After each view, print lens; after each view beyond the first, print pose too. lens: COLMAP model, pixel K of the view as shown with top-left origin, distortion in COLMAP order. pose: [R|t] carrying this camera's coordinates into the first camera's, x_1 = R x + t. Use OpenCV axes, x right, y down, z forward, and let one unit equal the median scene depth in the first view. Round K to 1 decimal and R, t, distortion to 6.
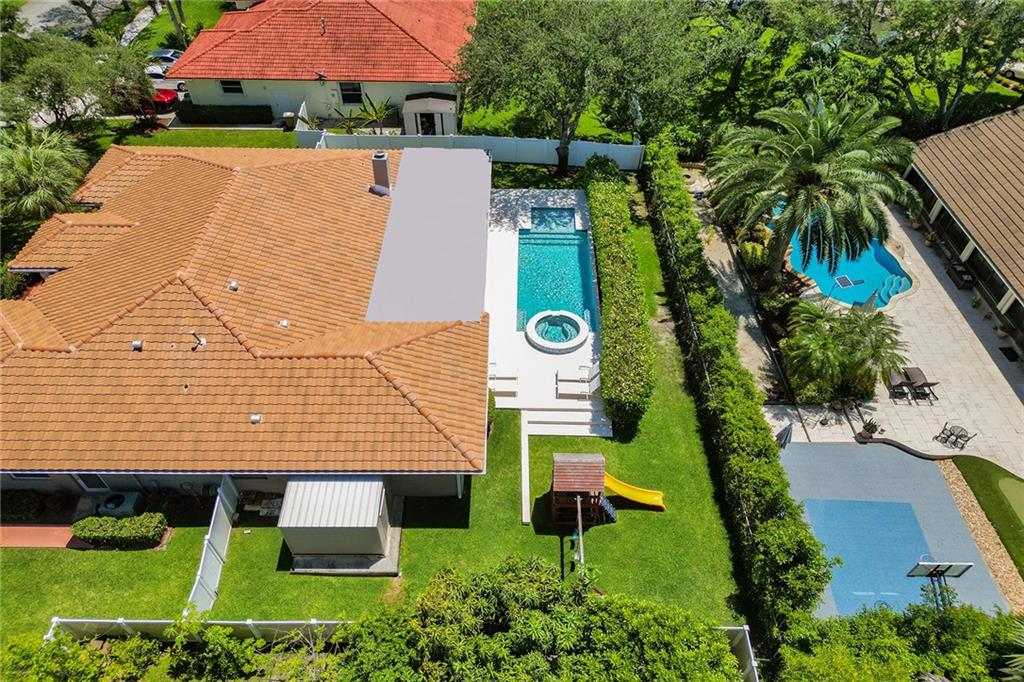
lens RADIAL K [[747.7, 0, 506.3], [0, 747.7, 395.2], [0, 0, 1]] dist [0.056519, -0.063297]
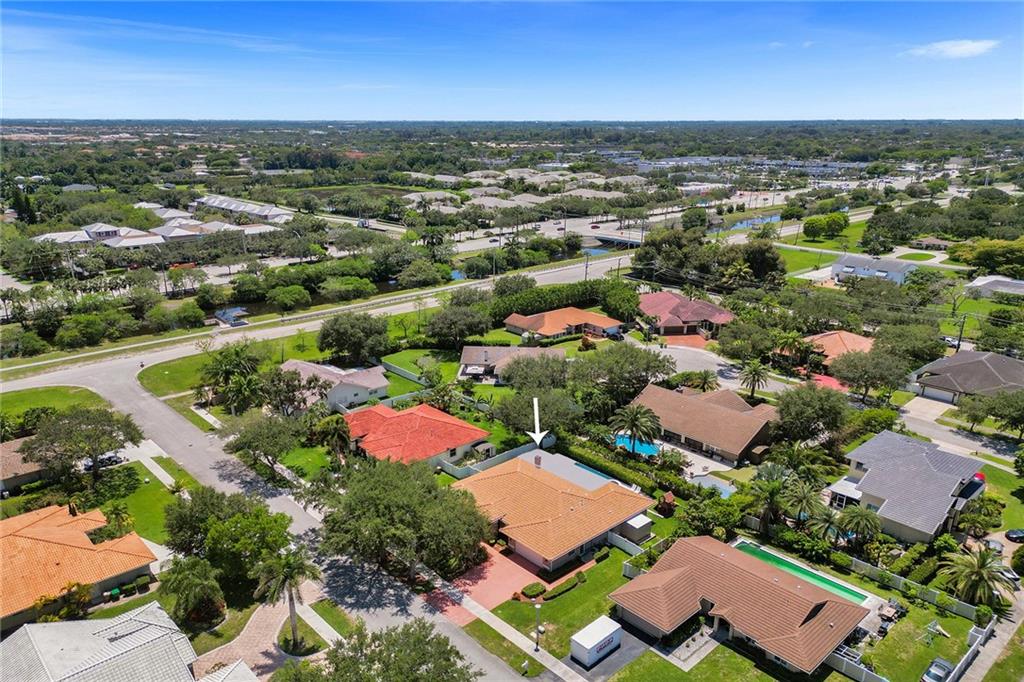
lens RADIAL K [[754.8, 0, 513.3], [0, 754.8, 278.0], [0, 0, 1]] dist [0.067760, -0.080582]
pose [[0.723276, -0.138792, 0.676468, -2.647096], [0.478451, 0.807089, -0.345966, 0.143681], [-0.497953, 0.573885, 0.650153, -1.651407]]
